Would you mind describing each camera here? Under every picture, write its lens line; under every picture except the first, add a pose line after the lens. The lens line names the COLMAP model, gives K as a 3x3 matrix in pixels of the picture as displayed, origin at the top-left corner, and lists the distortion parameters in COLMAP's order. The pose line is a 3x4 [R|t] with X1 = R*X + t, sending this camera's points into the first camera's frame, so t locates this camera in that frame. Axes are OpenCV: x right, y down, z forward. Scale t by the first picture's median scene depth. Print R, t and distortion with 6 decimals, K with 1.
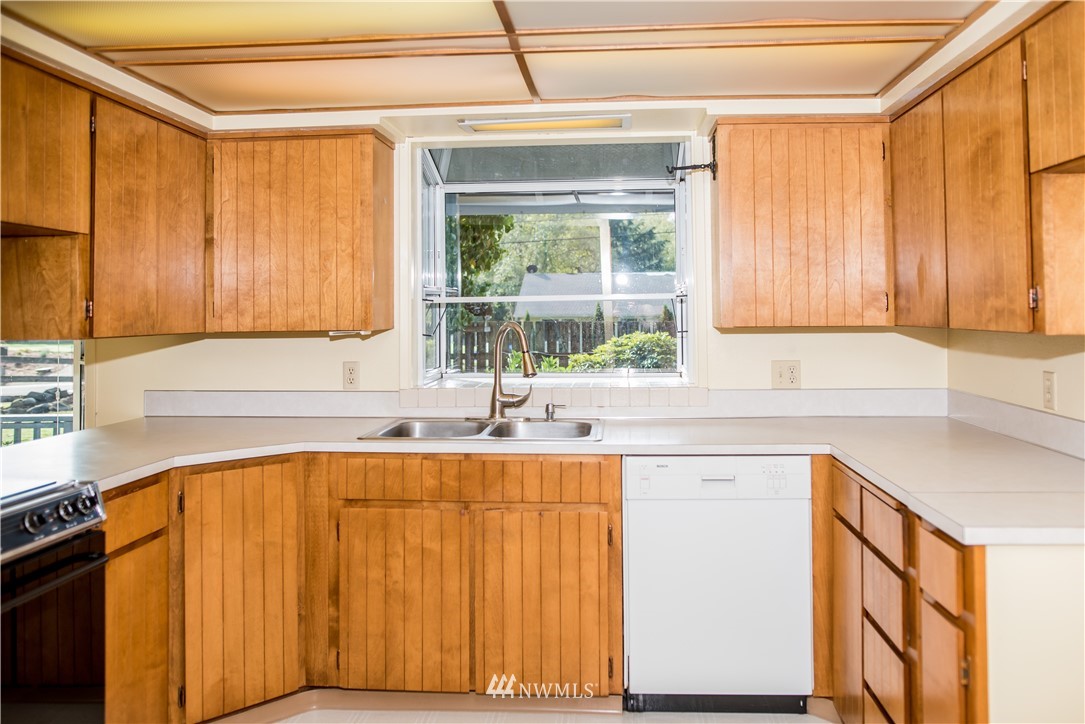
lens RADIAL K [[758.7, 0, 540.5], [0, 758.7, 356.3], [0, 0, 1]] dist [-0.067392, 0.055943]
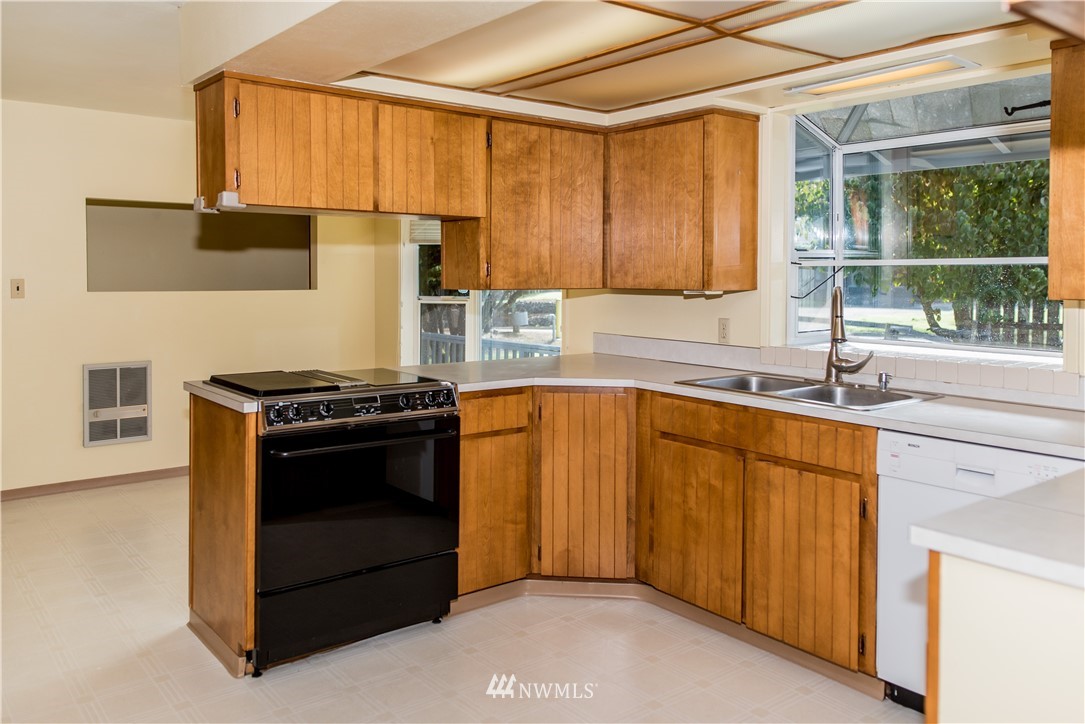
lens RADIAL K [[744.3, 0, 542.5], [0, 744.3, 362.0], [0, 0, 1]] dist [0.006285, 0.001312]
pose [[0.714978, 0.096166, -0.692501, 0.425677], [-0.052449, 0.995082, 0.084033, -0.009587], [0.697176, -0.023761, 0.716506, 0.025783]]
